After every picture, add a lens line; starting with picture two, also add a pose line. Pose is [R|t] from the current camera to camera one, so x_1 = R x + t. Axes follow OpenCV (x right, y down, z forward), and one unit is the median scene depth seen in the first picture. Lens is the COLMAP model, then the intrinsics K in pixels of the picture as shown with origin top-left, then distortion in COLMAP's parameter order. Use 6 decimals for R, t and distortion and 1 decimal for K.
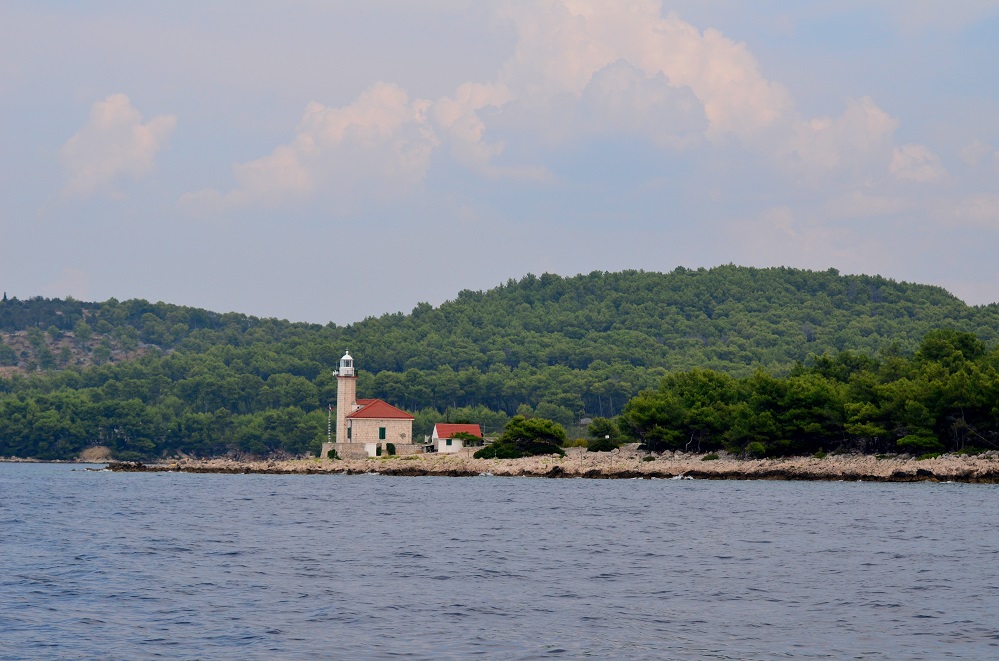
lens RADIAL K [[3005.8, 0, 499.5], [0, 3005.8, 330.1], [0, 0, 1]] dist [-0.245277, 0.000000]
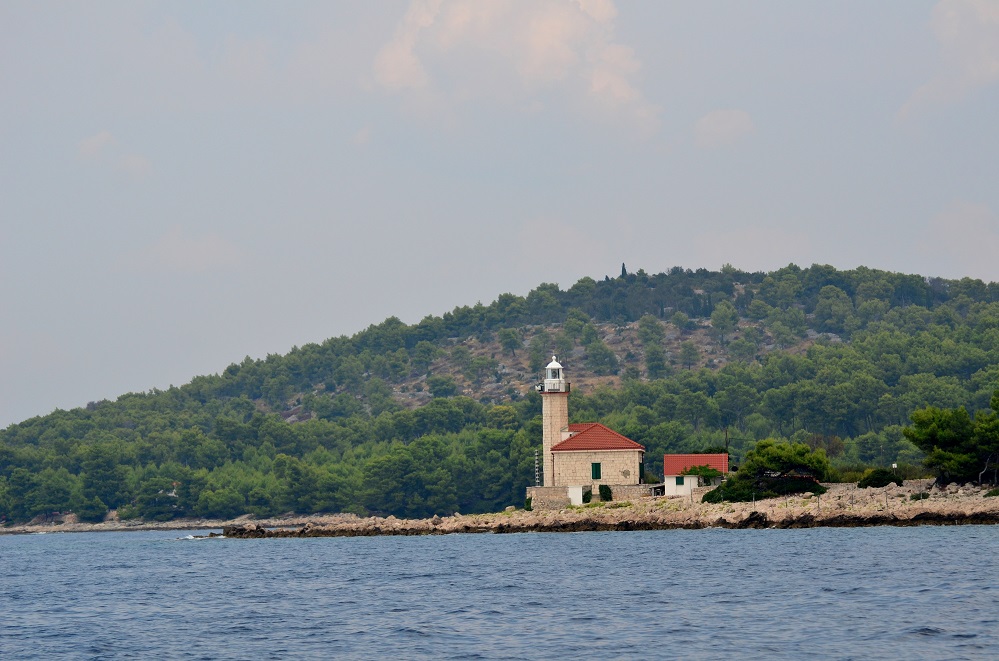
lens RADIAL K [[4806.5, 0, 499.4], [0, 4806.5, 330.5], [0, 0, 1]] dist [0.463640, 0.000000]
pose [[0.960285, -0.042869, -0.275708, 0.248553], [0.044942, 0.998989, 0.001203, -0.000907], [0.275378, -0.013546, 0.961241, -0.087522]]
